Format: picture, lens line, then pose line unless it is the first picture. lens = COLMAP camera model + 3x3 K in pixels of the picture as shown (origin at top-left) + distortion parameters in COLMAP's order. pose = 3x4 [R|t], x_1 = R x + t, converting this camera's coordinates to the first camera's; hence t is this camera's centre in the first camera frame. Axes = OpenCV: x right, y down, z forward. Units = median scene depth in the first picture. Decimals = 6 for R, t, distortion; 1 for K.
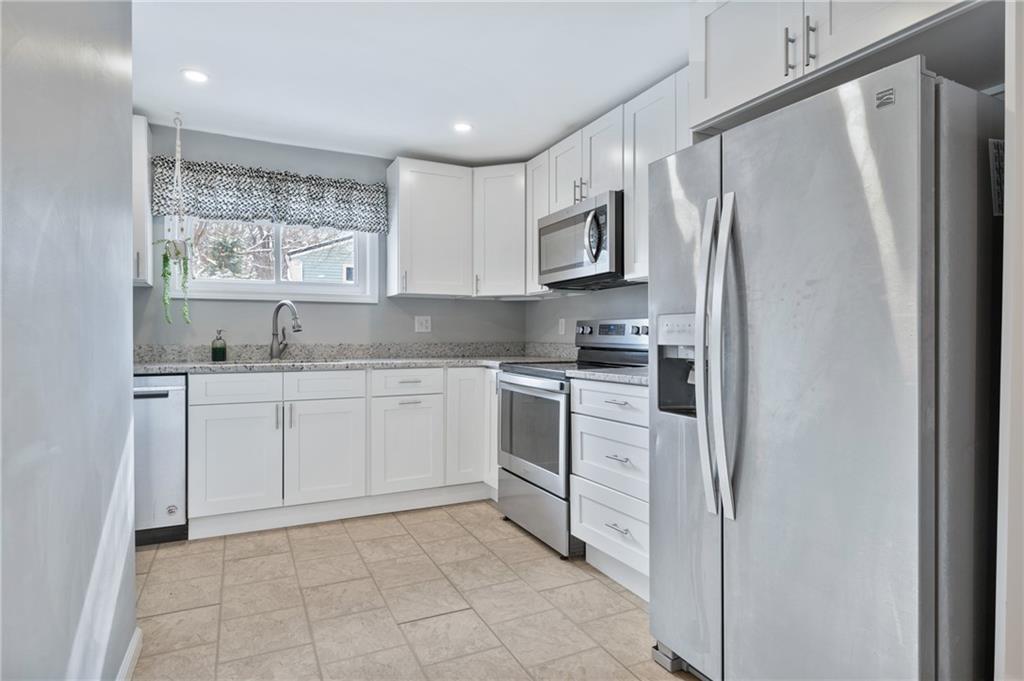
lens RADIAL K [[554.4, 0, 513.9], [0, 554.4, 336.6], [0, 0, 1]] dist [-0.002862, -0.000444]
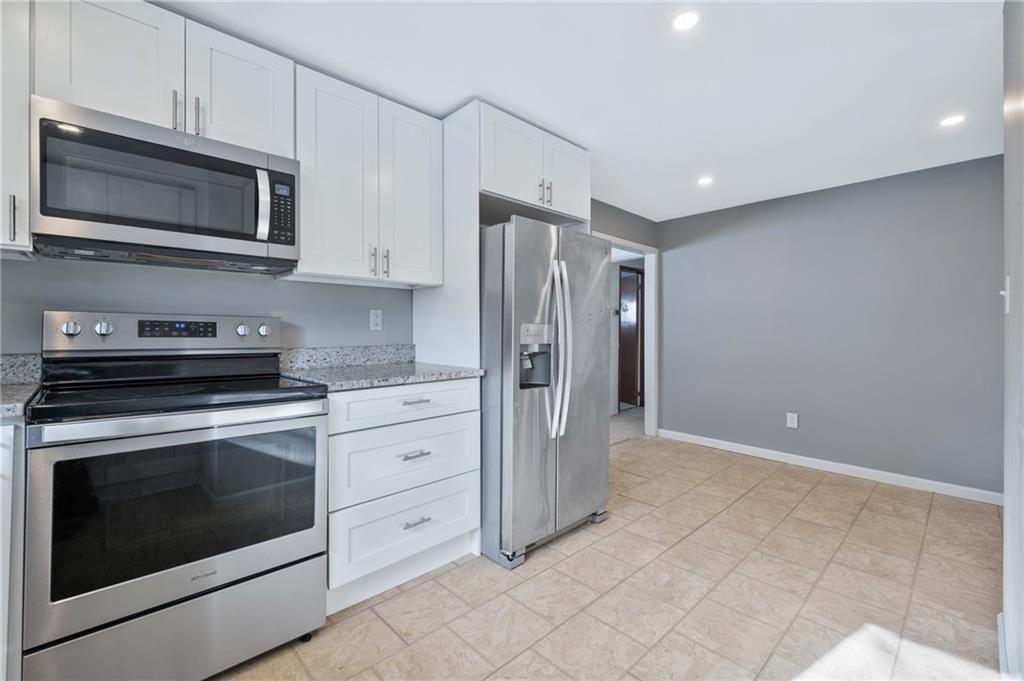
lens RADIAL K [[439.4, 0, 510.6], [0, 439.4, 332.3], [0, 0, 1]] dist [0.000503, -0.000005]
pose [[-0.294554, -0.000812, 0.955634, -0.508756], [-0.001265, 0.999999, 0.000459, -0.010107], [-0.955634, -0.001074, -0.294555, 0.837747]]
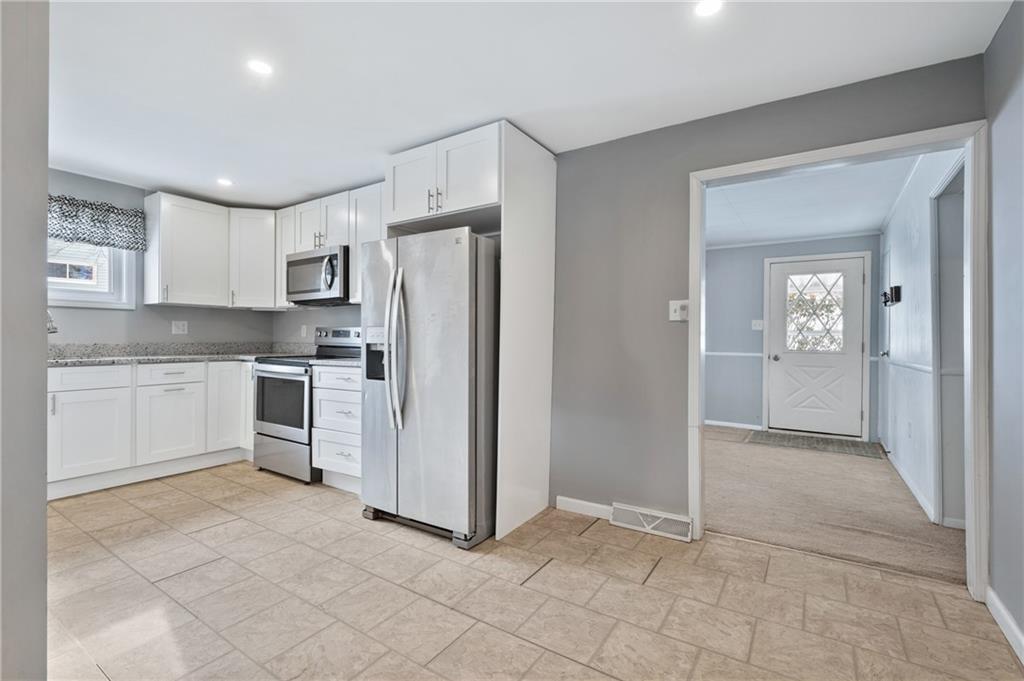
lens RADIAL K [[457.1, 0, 512.0], [0, 457.1, 340.5], [0, 0, 1]] dist [-0.000256, 0.000229]
pose [[0.864569, 0.002345, 0.502509, -0.050388], [-0.004598, 0.999984, 0.003245, -0.000825], [-0.502493, -0.005116, 0.864566, -0.336069]]
